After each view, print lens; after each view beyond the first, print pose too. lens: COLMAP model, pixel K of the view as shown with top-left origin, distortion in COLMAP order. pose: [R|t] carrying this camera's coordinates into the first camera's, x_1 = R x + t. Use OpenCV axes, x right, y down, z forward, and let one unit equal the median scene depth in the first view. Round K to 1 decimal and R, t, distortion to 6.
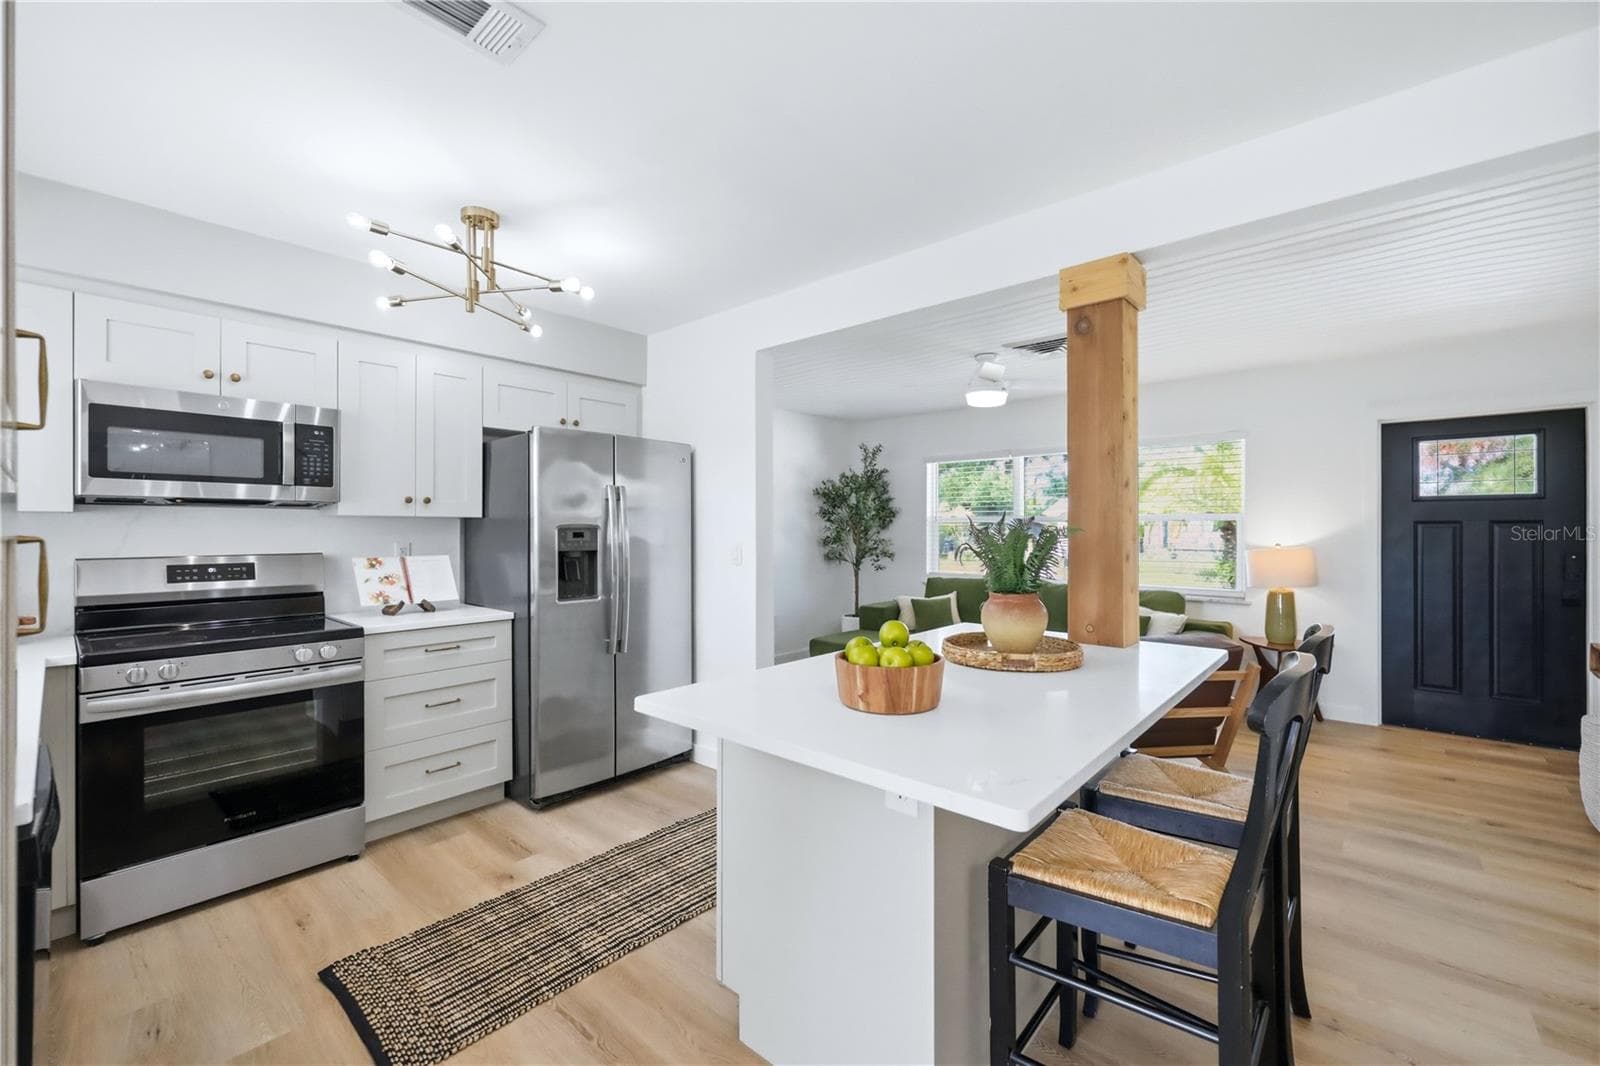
lens RADIAL K [[652.7, 0, 793.2], [0, 652.7, 536.7], [0, 0, 1]] dist [0.000257, -0.000125]
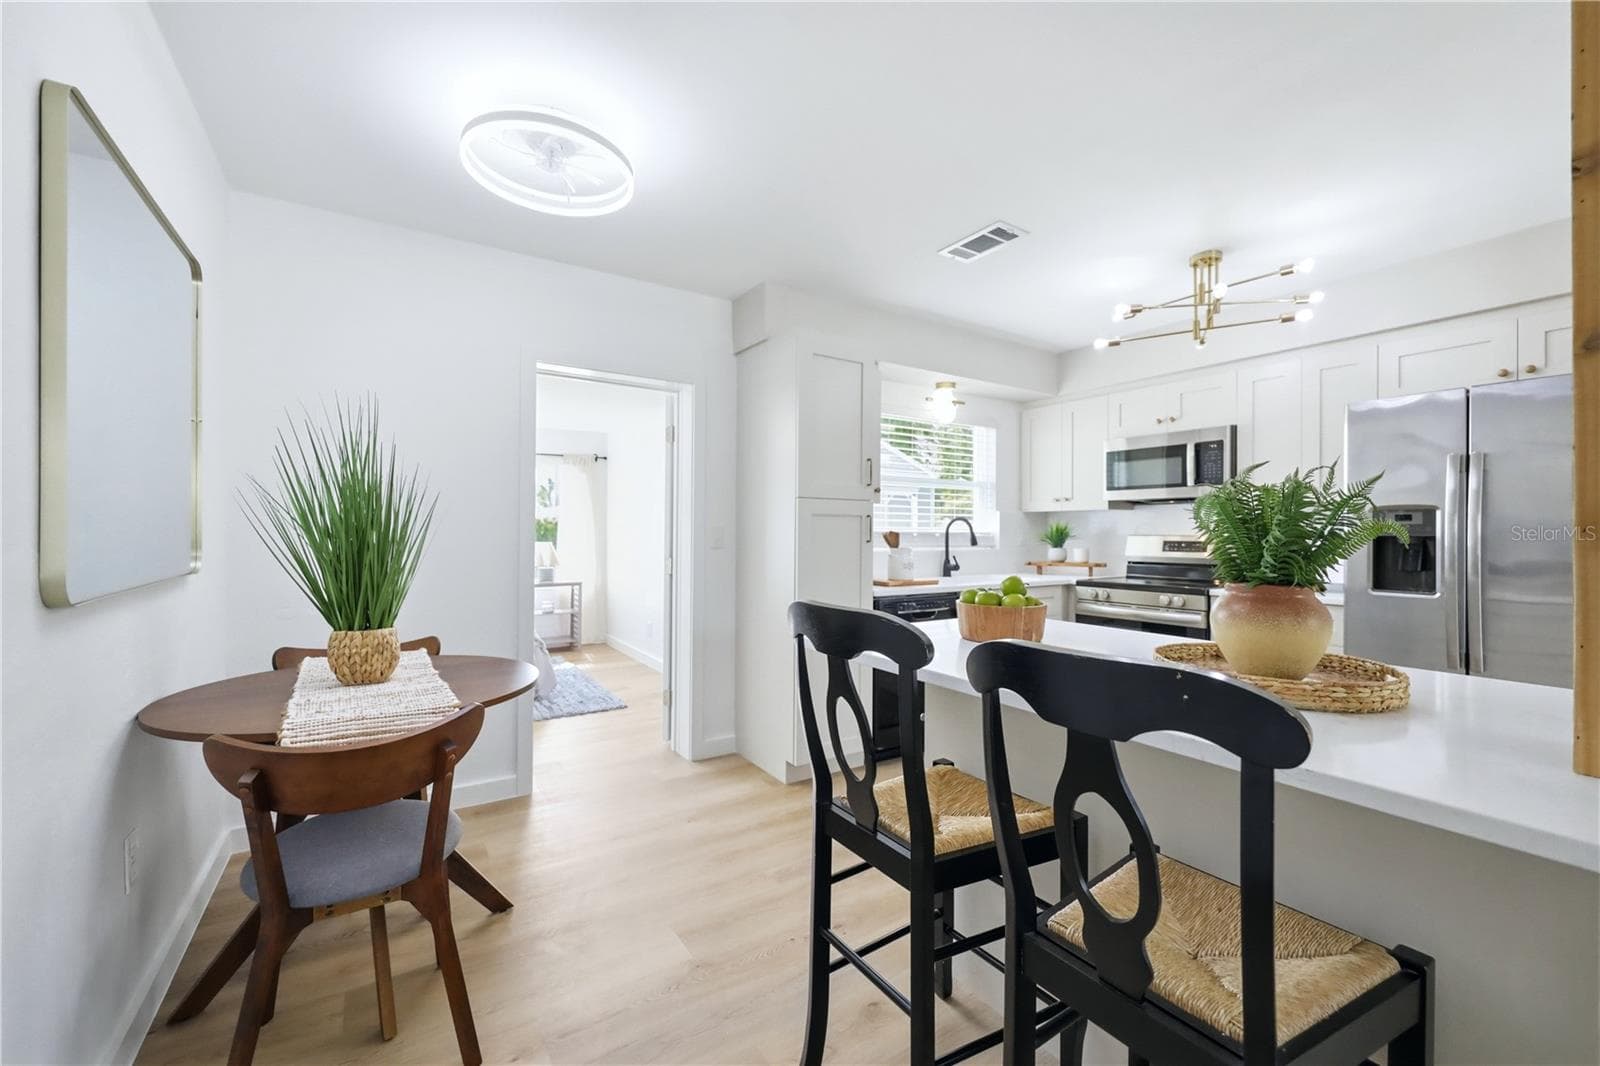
lens RADIAL K [[643.4, 0, 808.1], [0, 643.4, 532.1], [0, 0, 1]] dist [-0.000299, -0.000052]
pose [[-0.269591, 0.003046, -0.962970, 0.833089], [-0.005685, 0.999973, 0.004755, 0.020160], [0.962958, 0.006756, -0.269566, 0.578601]]
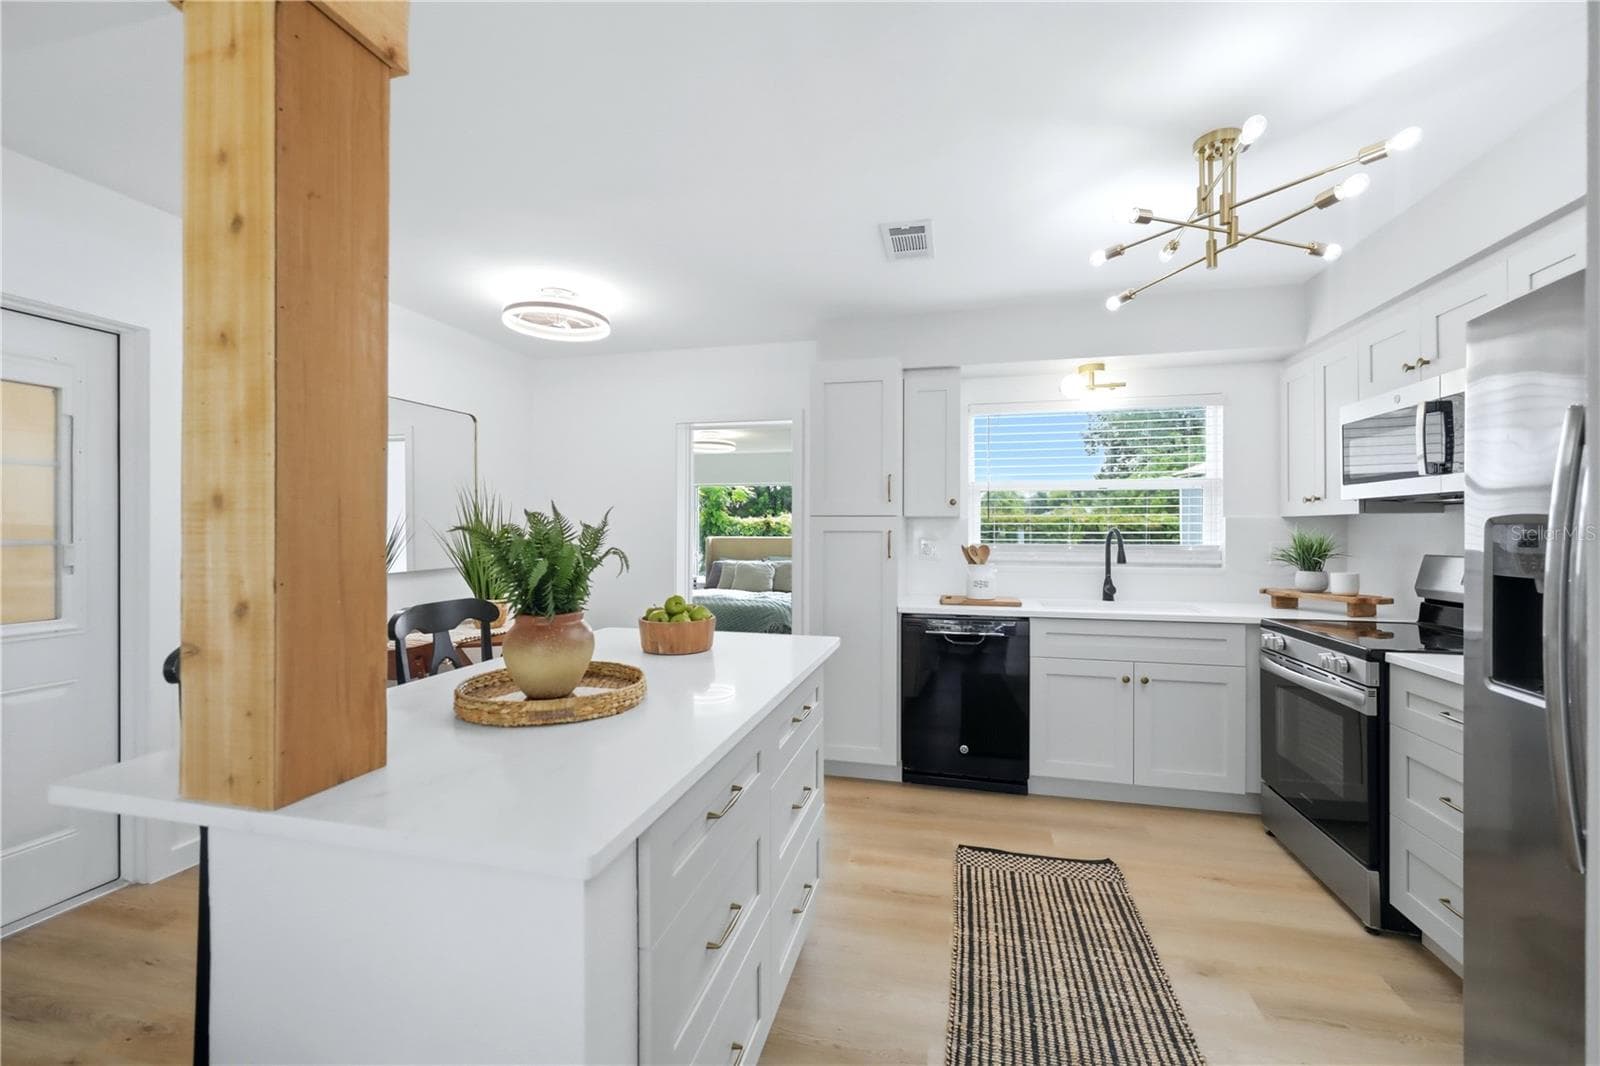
lens RADIAL K [[652.7, 0, 793.2], [0, 652.7, 536.7], [0, 0, 1]] dist [0.000257, -0.000125]
pose [[-0.891690, 0.008376, -0.452570, 0.340122], [0.002181, 0.999897, 0.014209, -0.014397], [0.452642, 0.011683, -0.891616, 1.405328]]
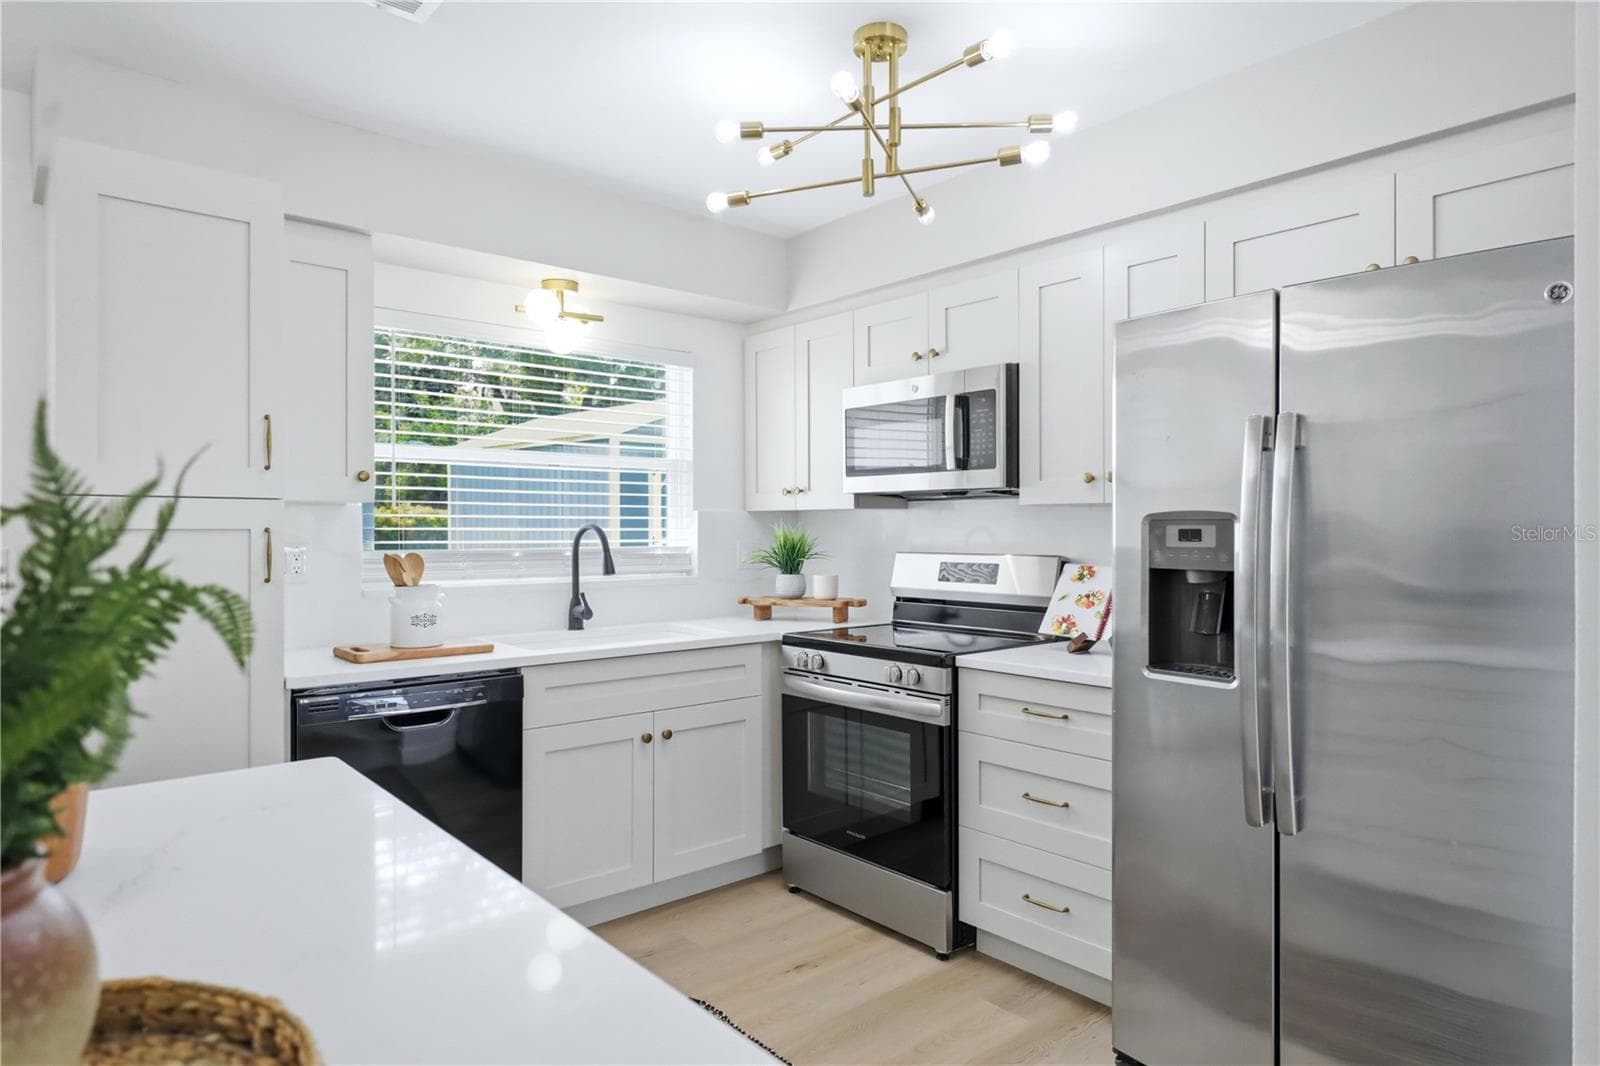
lens RADIAL K [[948.1, 0, 808.4], [0, 948.1, 538.2], [0, 0, 1]] dist [0.005143, 0.000855]
pose [[-0.140552, 0.014368, -0.989969, 0.438904], [-0.001369, 0.999891, 0.014707, -0.011560], [0.990072, 0.003422, -0.140517, 1.004831]]
